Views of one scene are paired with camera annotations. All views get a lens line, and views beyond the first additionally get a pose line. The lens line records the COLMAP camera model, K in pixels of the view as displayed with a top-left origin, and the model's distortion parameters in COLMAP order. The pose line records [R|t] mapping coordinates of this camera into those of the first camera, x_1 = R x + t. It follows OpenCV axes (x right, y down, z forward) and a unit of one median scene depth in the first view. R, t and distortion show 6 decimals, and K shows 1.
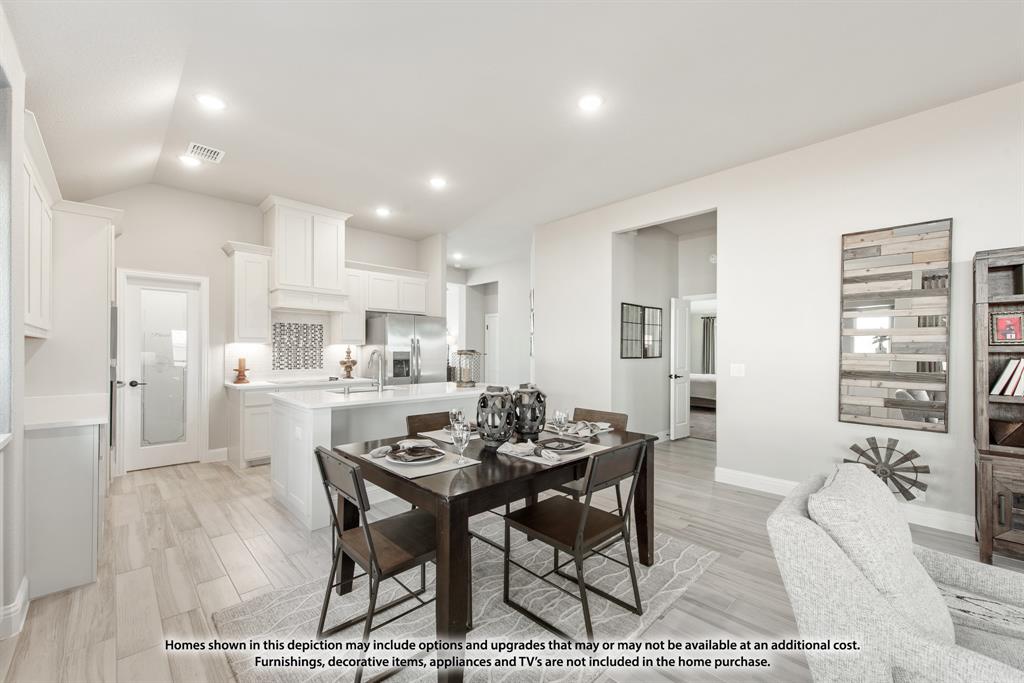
lens RADIAL K [[411.4, 0, 514.7], [0, 411.4, 350.5], [0, 0, 1]] dist [-0.002479, -0.002059]
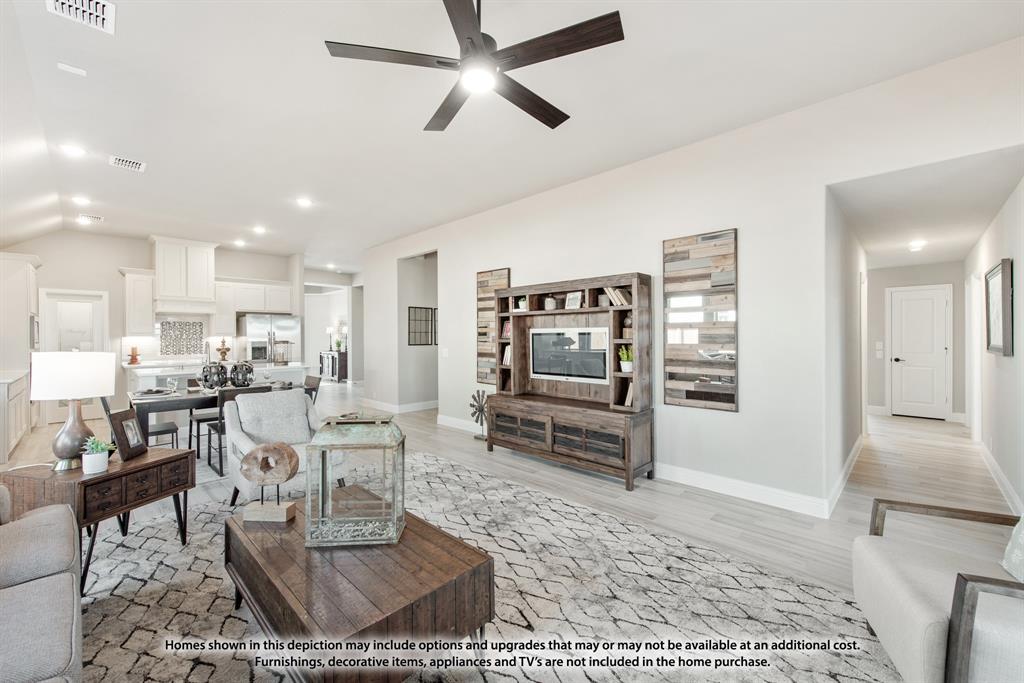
lens RADIAL K [[411.4, 0, 522.8], [0, 411.4, 337.8], [0, 0, 1]] dist [-0.002479, -0.002059]
pose [[0.998952, -0.007606, 0.045126, 0.581263], [0.007192, 0.999931, 0.009328, -0.016329], [-0.045194, -0.008994, 0.998938, -0.456991]]
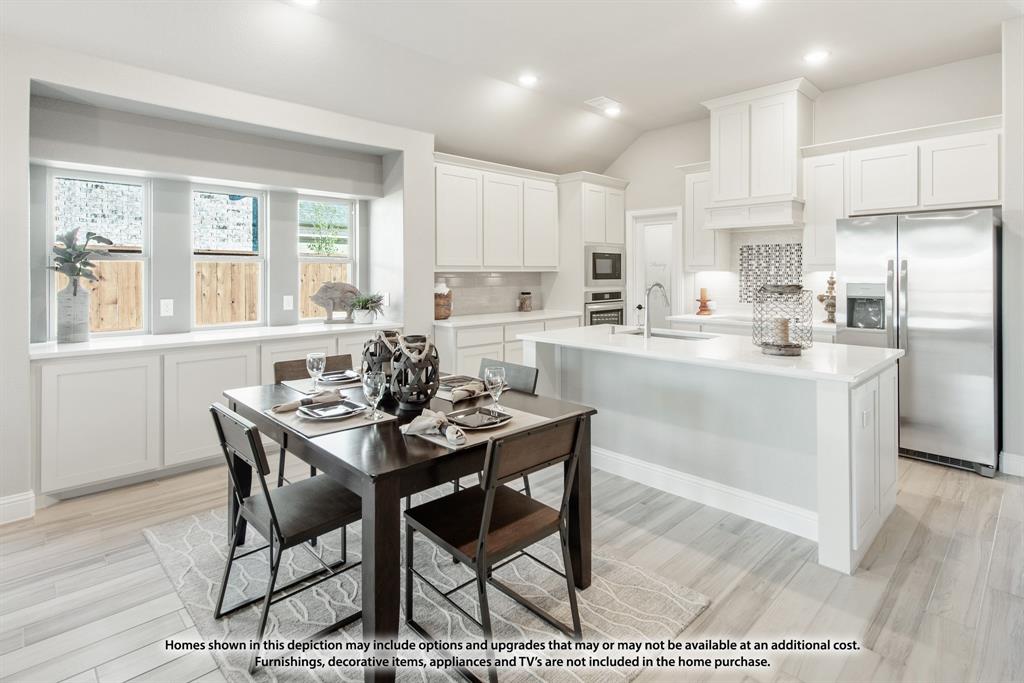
lens RADIAL K [[499.0, 0, 518.5], [0, 499.0, 275.6], [0, 0, 1]] dist [-0.001034, 0.001730]
pose [[0.001958, 0.004758, -0.999987, 0.424216], [0.007235, 0.999962, 0.004772, -0.015409], [0.999972, -0.007244, 0.001923, 0.538398]]
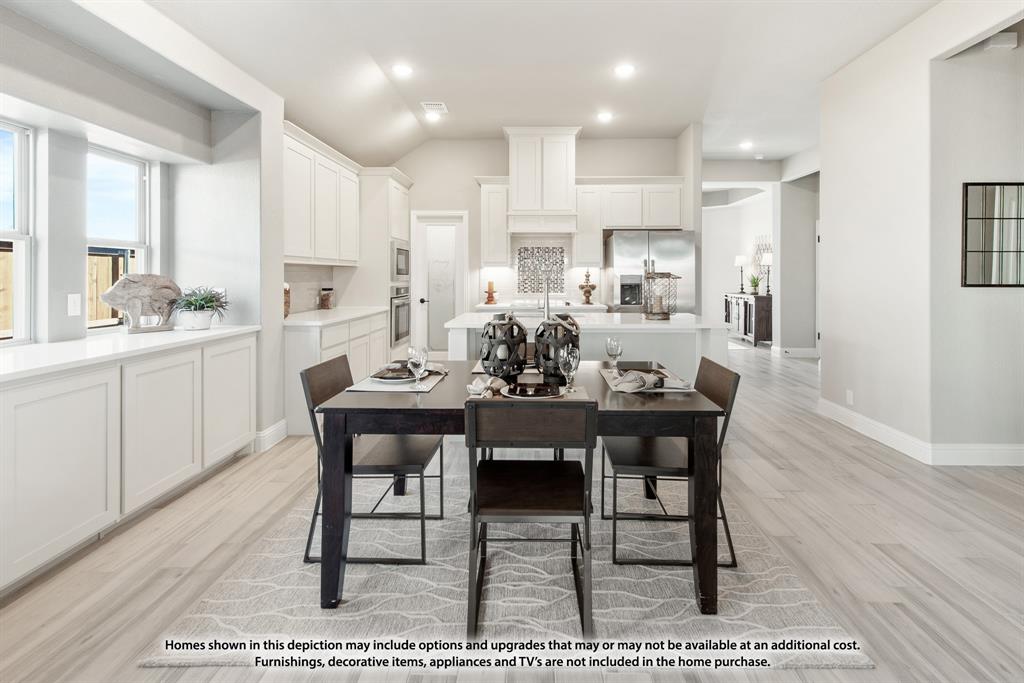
lens RADIAL K [[499.0, 0, 521.8], [0, 499.0, 272.4], [0, 0, 1]] dist [-0.001034, 0.001730]
pose [[0.700232, -0.006568, -0.713885, 0.314187], [0.005396, 0.999978, -0.003908, 0.000529], [0.713895, -0.001116, 0.700252, 0.120656]]
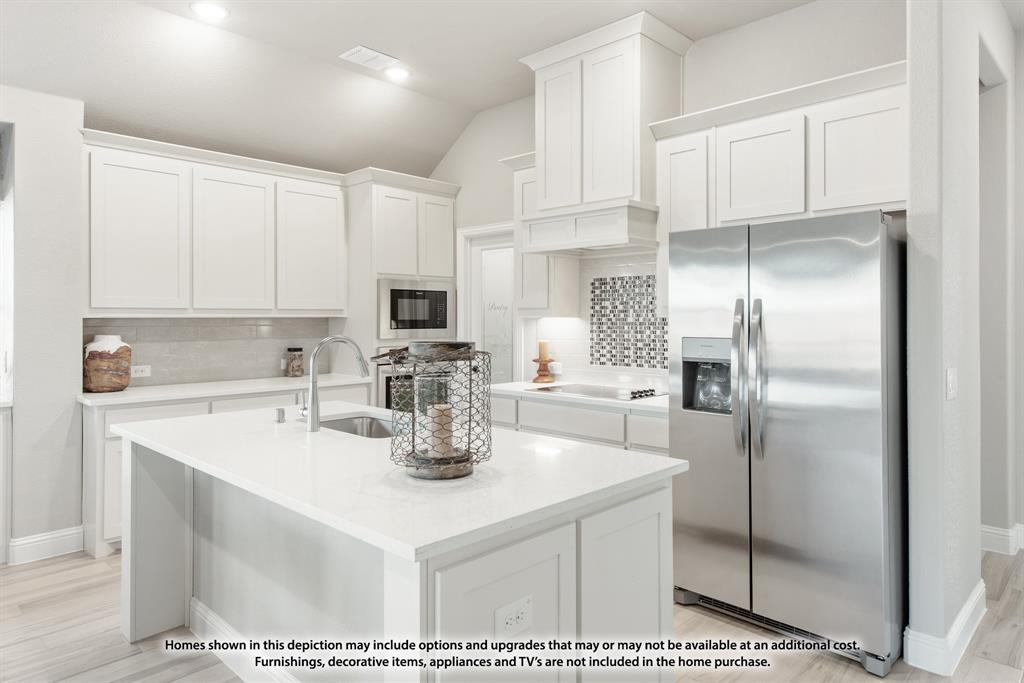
lens RADIAL K [[624.6, 0, 494.7], [0, 624.6, 314.1], [0, 0, 1]] dist [0.008229, -0.001873]
pose [[0.021530, -0.008353, -0.999733, 0.250358], [0.006259, 0.999947, -0.008220, -0.014143], [0.999749, -0.006080, 0.021581, 0.840280]]
